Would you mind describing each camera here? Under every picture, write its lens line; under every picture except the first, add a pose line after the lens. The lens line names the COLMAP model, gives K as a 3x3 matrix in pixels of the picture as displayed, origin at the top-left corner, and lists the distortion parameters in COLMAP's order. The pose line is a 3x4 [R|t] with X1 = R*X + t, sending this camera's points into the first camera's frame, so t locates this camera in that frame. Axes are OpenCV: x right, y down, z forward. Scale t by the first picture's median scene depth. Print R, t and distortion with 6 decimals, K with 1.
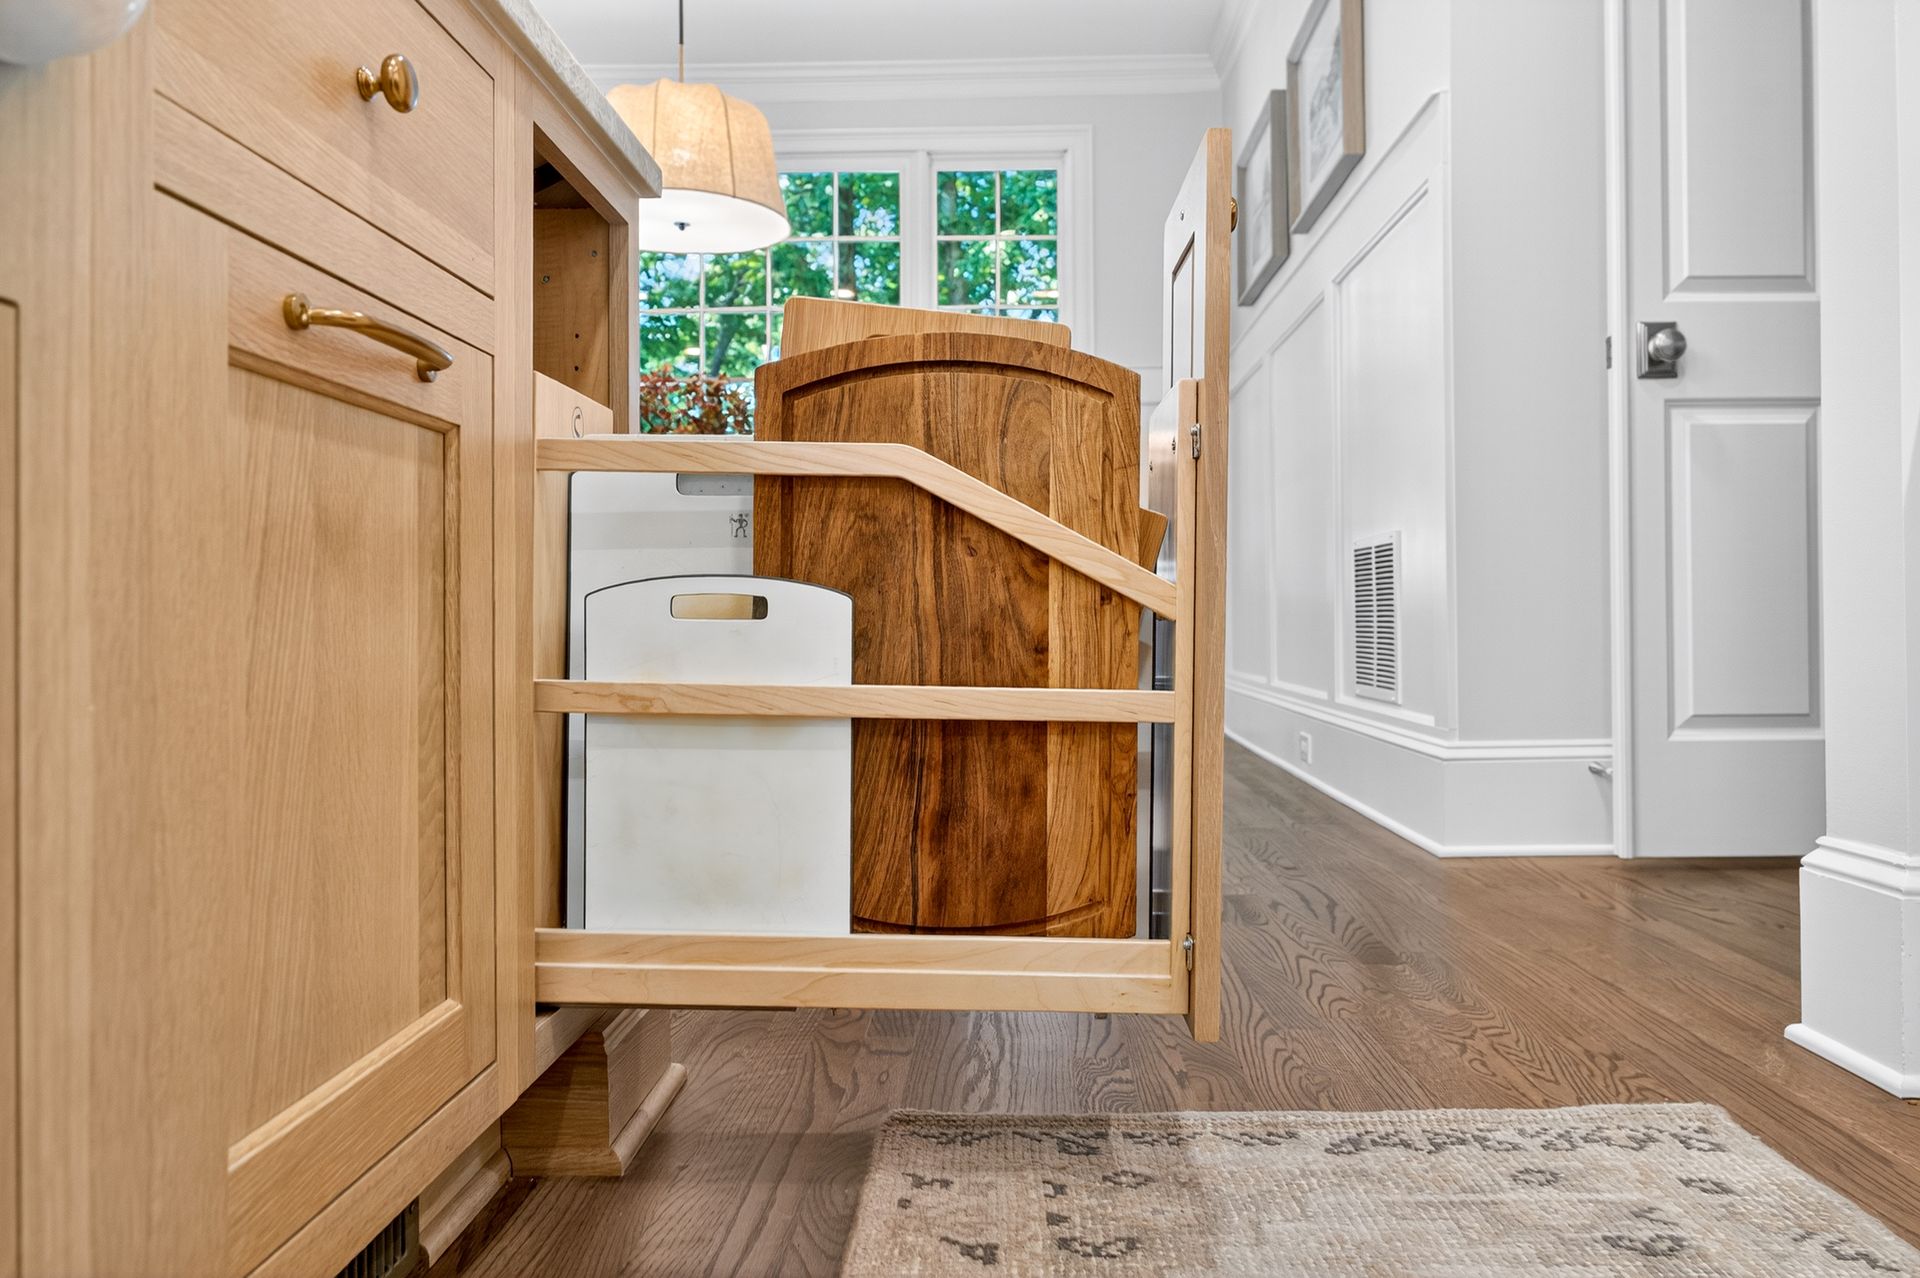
lens RADIAL K [[1347.8, 0, 989.1], [0, 1347.8, 608.5], [0, 0, 1]] dist [0.000711, 0.000232]
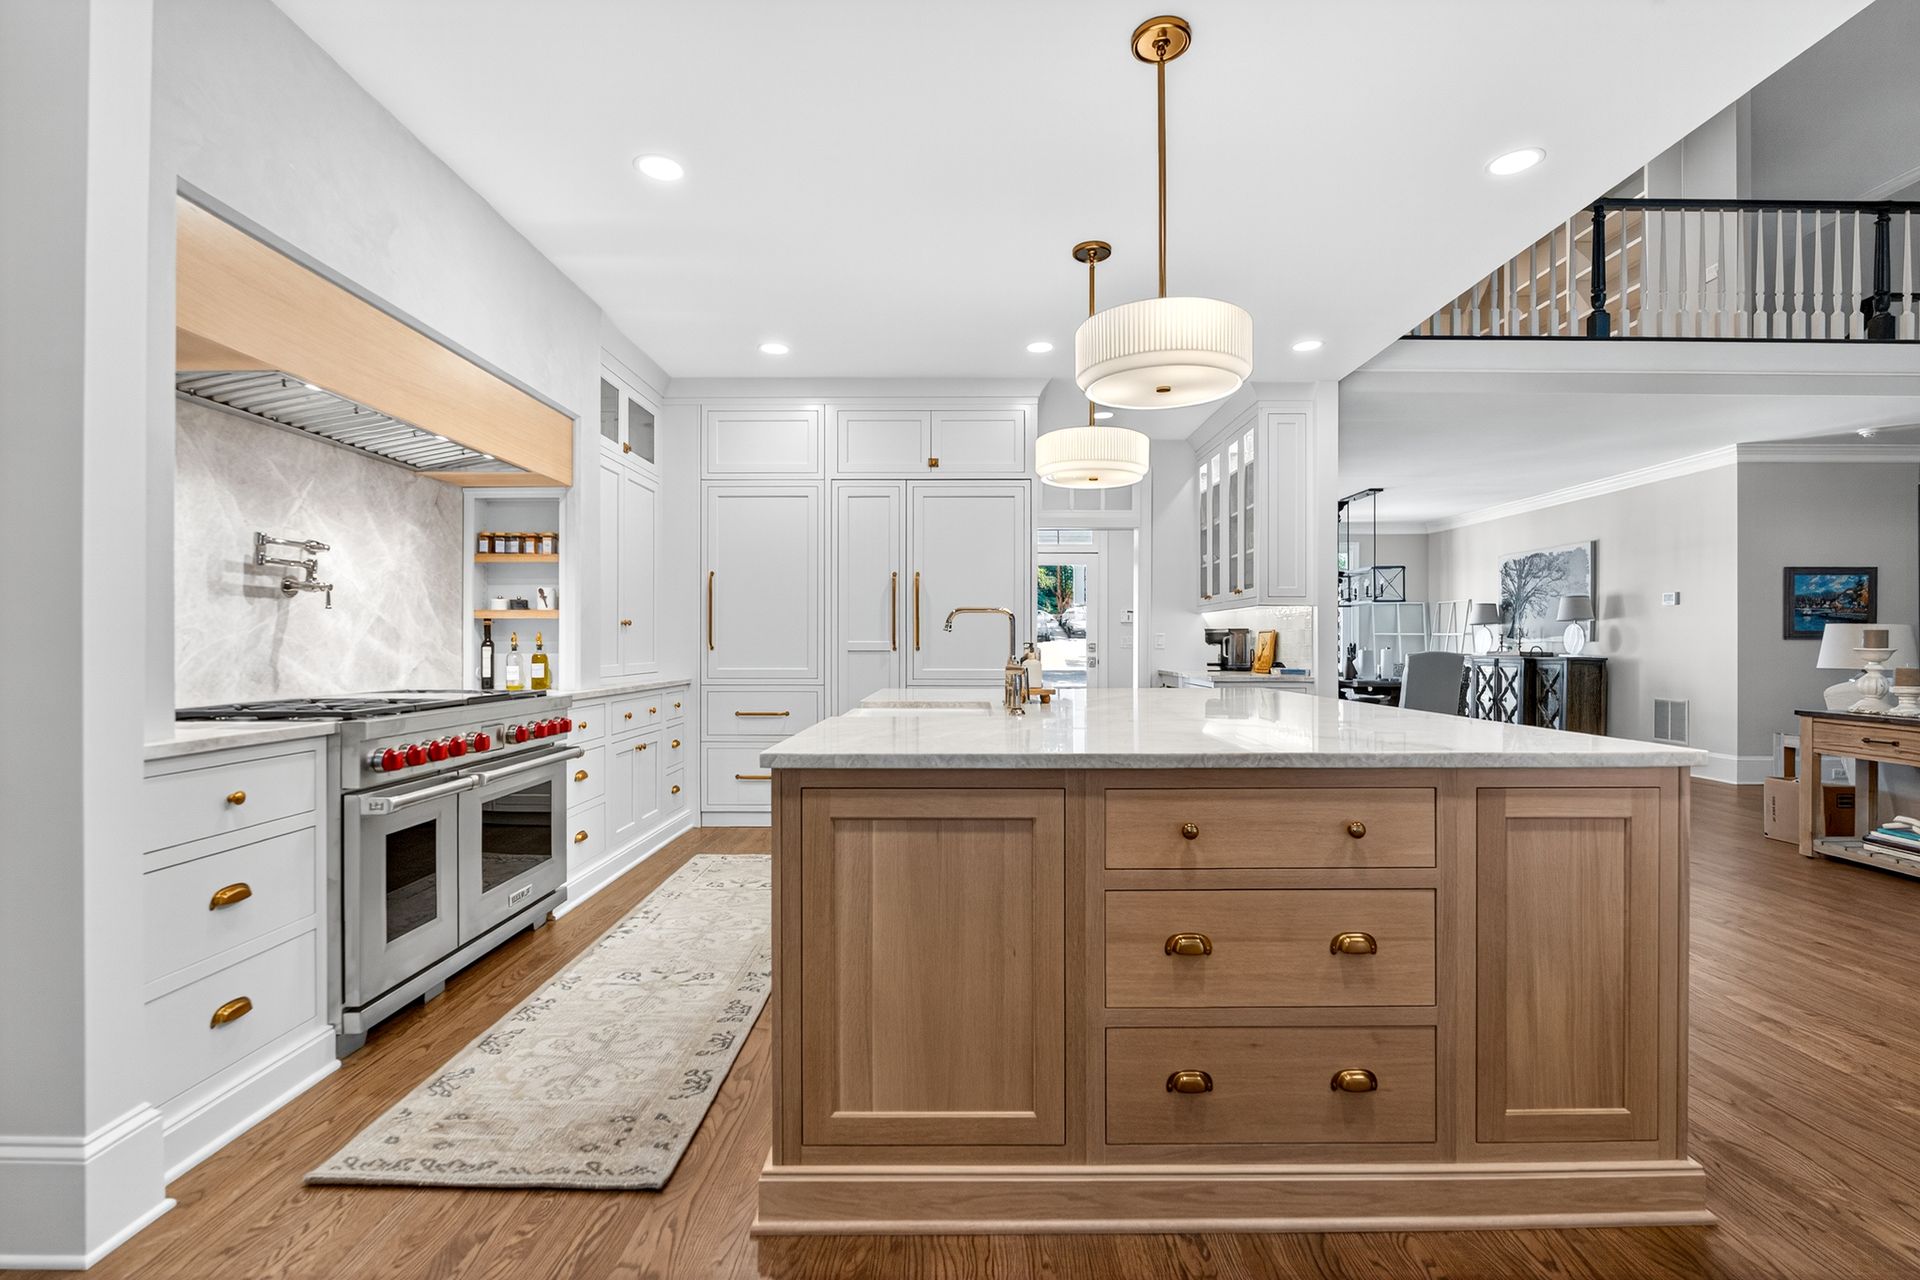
lens RADIAL K [[862.9, 0, 953.3], [0, 862.9, 642.5], [0, 0, 1]] dist [-0.005040, -0.001078]
pose [[-0.999986, 0.004947, -0.001899, -0.617284], [0.004966, 0.999935, -0.010290, -0.562700], [0.001848, -0.010299, -0.999945, 2.662516]]
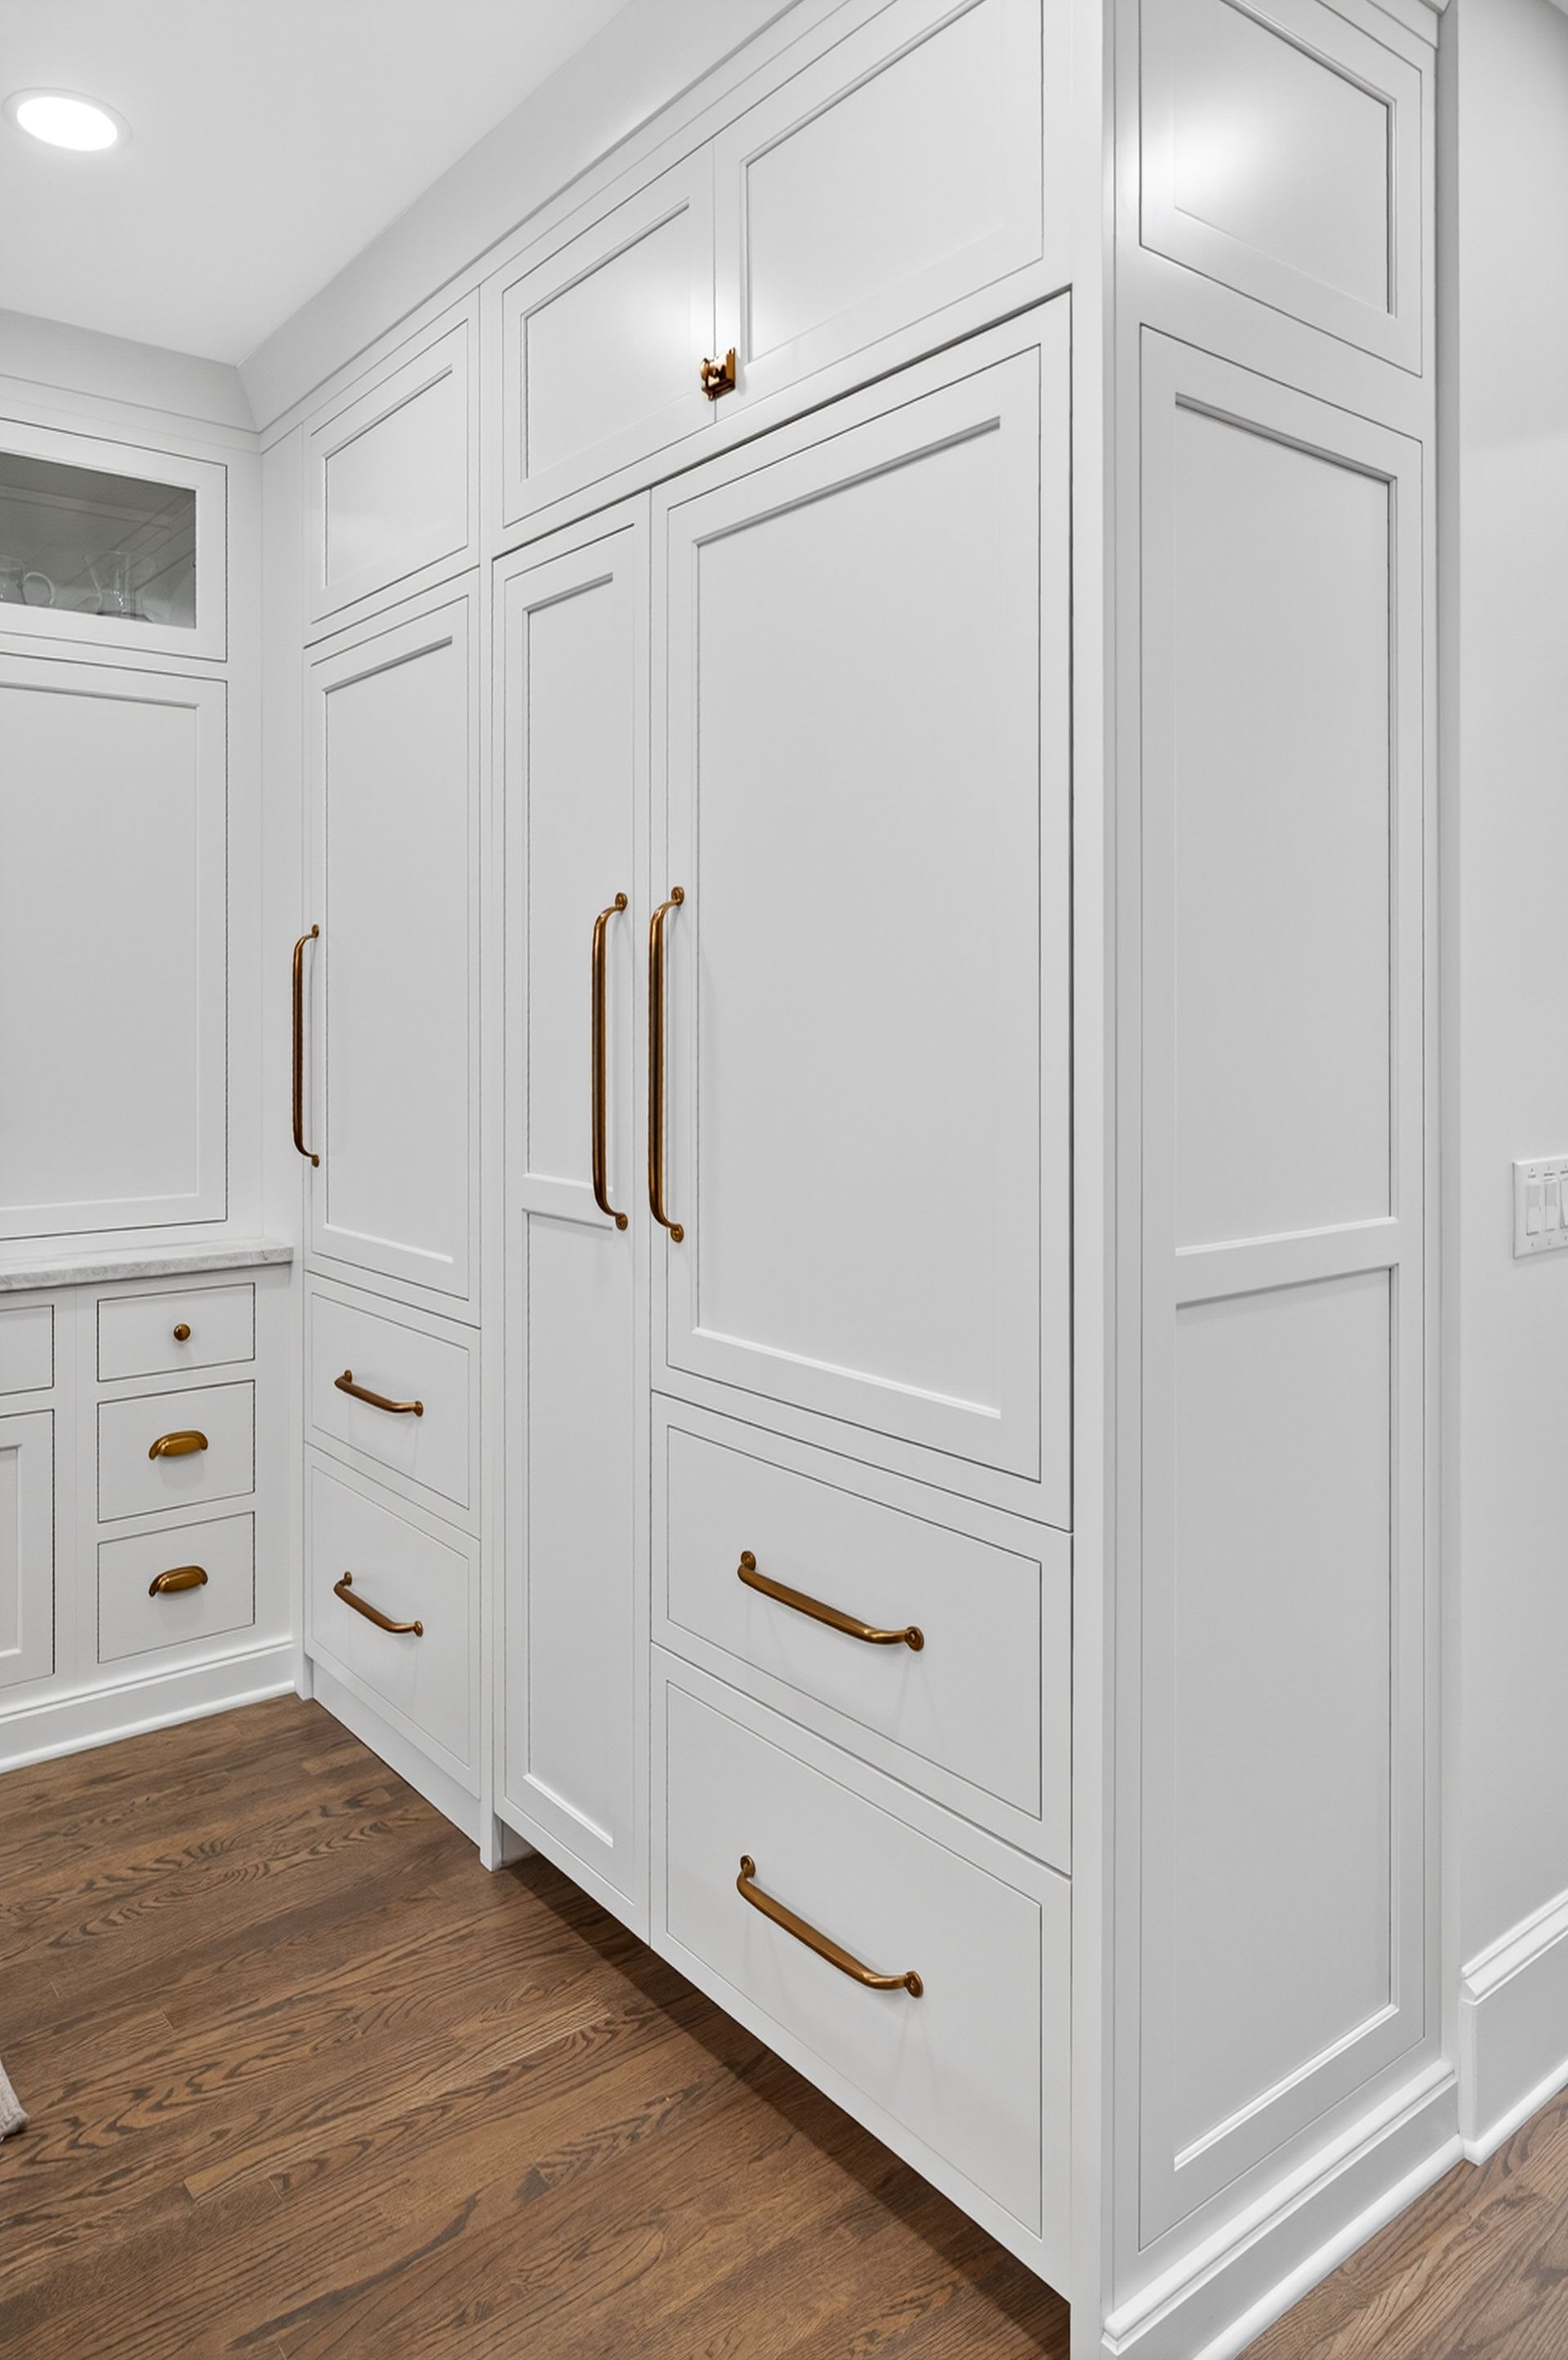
lens RADIAL K [[1573.5, 0, 764.2], [0, 1573.5, 1006.0], [0, 0, 1]] dist [0.007012, -0.001234]
pose [[-0.626922, 0.006728, 0.779053, -1.982107], [-0.000440, 0.999959, -0.008990, -0.834605], [-0.779082, -0.005978, -0.626894, -0.907519]]
